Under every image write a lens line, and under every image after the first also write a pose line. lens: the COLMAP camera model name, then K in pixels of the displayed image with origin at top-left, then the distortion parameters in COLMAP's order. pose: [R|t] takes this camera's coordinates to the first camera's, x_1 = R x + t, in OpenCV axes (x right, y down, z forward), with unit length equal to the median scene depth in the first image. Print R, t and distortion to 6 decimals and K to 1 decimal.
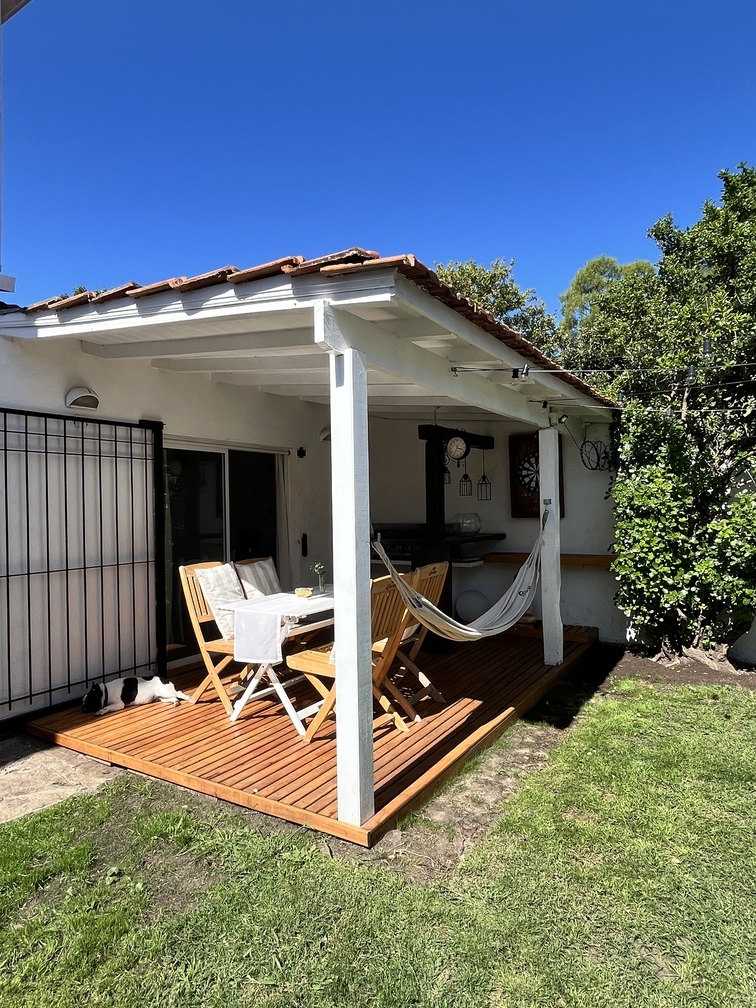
lens RADIAL K [[598.4, 0, 379.4], [0, 598.4, 505.5], [0, 0, 1]] dist [-0.006106, -0.000840]
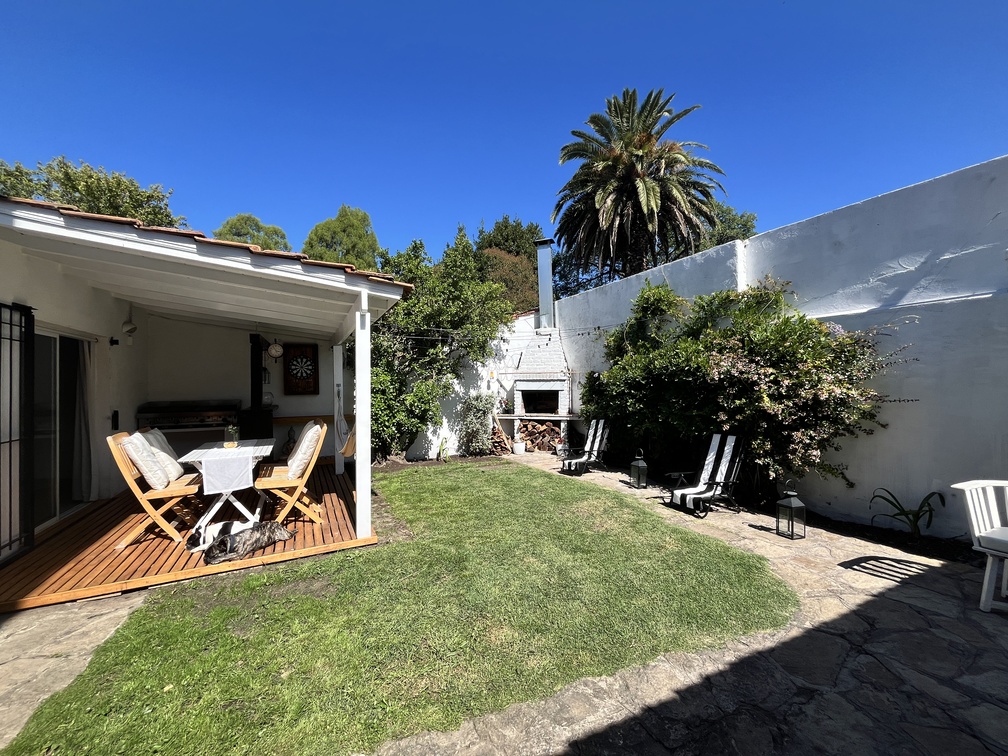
lens RADIAL K [[408.0, 0, 504.4], [0, 408.0, 379.4], [0, 0, 1]] dist [-0.004172, -0.000203]
pose [[0.517888, 0.020885, 0.855194, -0.546158], [-0.000728, 0.999712, -0.023973, 0.005726], [-0.855448, 0.011793, 0.517754, -0.088918]]
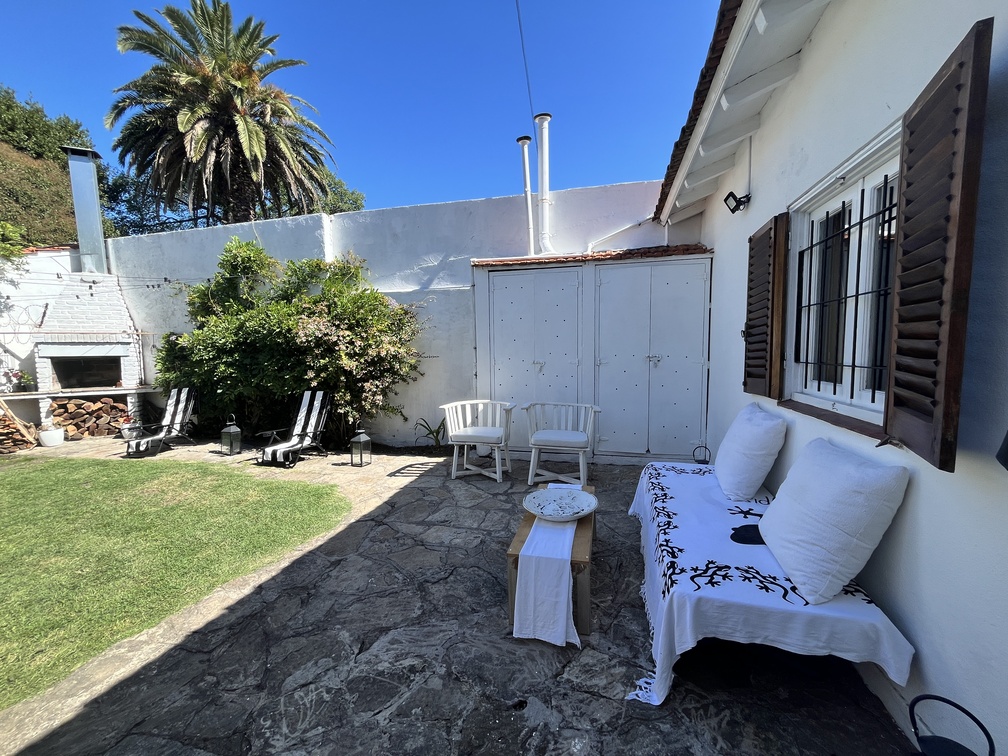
lens RADIAL K [[408.0, 0, 505.5], [0, 408.0, 379.2], [0, 0, 1]] dist [-0.004172, -0.000203]
pose [[-0.307469, -0.053789, 0.950037, -0.627723], [0.017742, 0.997903, 0.062241, 0.026589], [-0.951393, 0.035992, -0.305870, -0.195690]]
